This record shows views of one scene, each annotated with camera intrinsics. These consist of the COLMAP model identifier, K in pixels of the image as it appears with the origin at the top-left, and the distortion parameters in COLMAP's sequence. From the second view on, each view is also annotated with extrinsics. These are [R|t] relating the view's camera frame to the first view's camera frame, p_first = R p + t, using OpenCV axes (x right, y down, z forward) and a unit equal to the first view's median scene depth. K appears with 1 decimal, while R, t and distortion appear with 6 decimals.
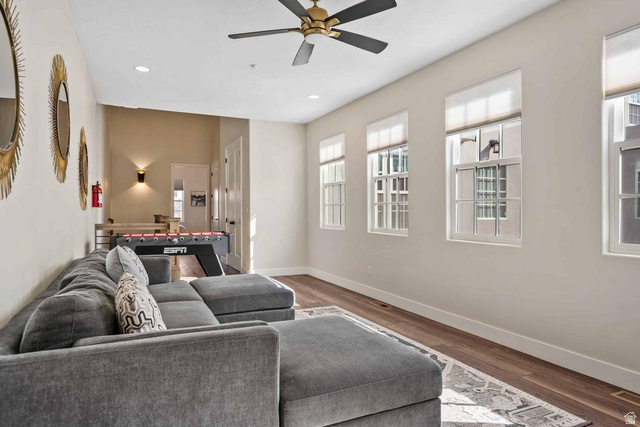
lens RADIAL K [[433.4, 0, 320.0], [0, 433.4, 213.5], [0, 0, 1]] dist [-0.003128, -0.002289]
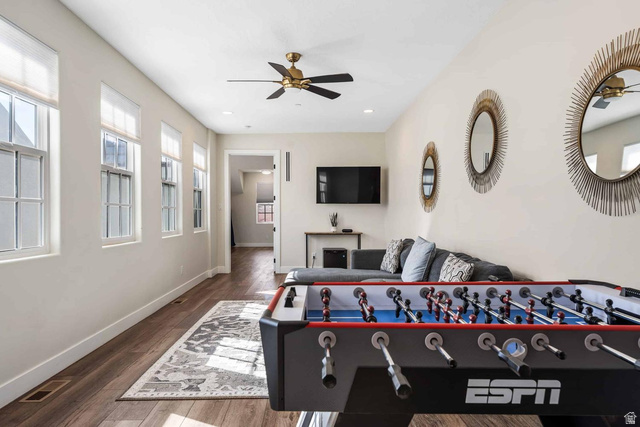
lens RADIAL K [[423.3, 0, 321.8], [0, 423.3, 221.5], [0, 0, 1]] dist [-0.000320, 0.000021]
pose [[-0.909960, -0.024601, 0.413967, -0.725126], [-0.007817, 0.999079, 0.042190, -0.064880], [-0.414623, 0.035156, -0.909314, 2.367522]]
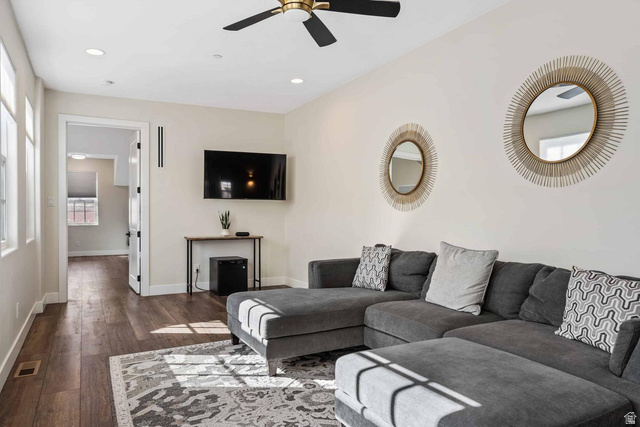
lens RADIAL K [[433.4, 0, 320.0], [0, 433.4, 213.5], [0, 0, 1]] dist [-0.003128, -0.002289]
pose [[-0.998700, -0.020570, -0.046639, -0.019081], [-0.021373, 0.999630, 0.016795, -0.039815], [0.046276, 0.017770, -0.998771, 2.009610]]
